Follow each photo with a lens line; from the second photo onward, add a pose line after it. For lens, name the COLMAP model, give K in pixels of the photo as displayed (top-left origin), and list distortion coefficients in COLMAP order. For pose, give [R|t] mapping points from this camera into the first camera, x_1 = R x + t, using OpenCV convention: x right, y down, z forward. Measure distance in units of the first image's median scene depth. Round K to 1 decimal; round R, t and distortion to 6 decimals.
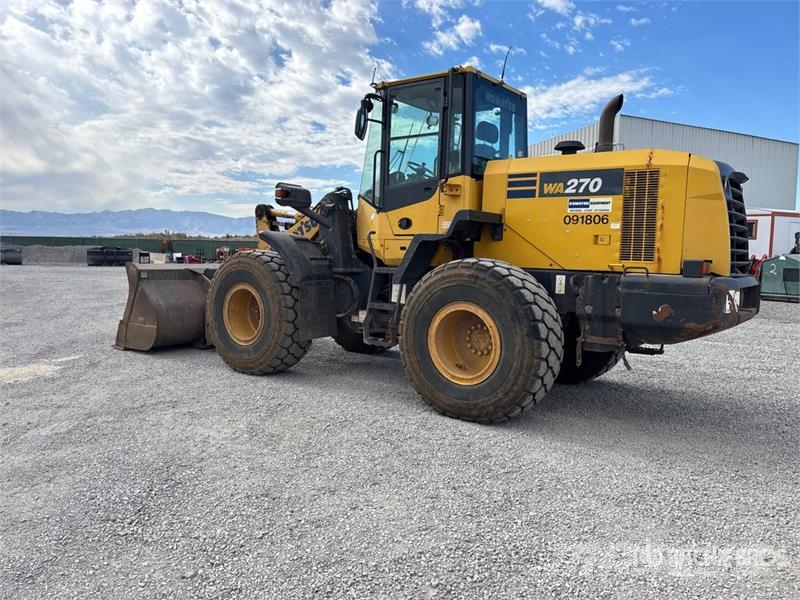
lens RADIAL K [[615.7, 0, 387.2], [0, 615.7, 289.4], [0, 0, 1]] dist [0.042574, -0.044212]
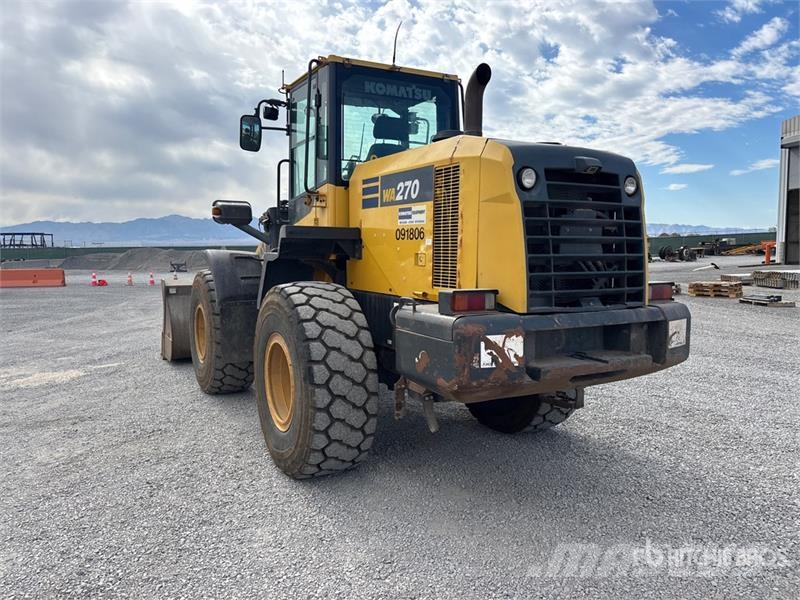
lens RADIAL K [[615.7, 0, 401.5], [0, 615.7, 299.9], [0, 0, 1]] dist [0.042574, -0.044212]
pose [[0.917559, 0.009250, -0.397491, 0.502909], [-0.002847, 0.999857, 0.016695, -0.033743], [0.397589, -0.014187, 0.917454, 0.224229]]
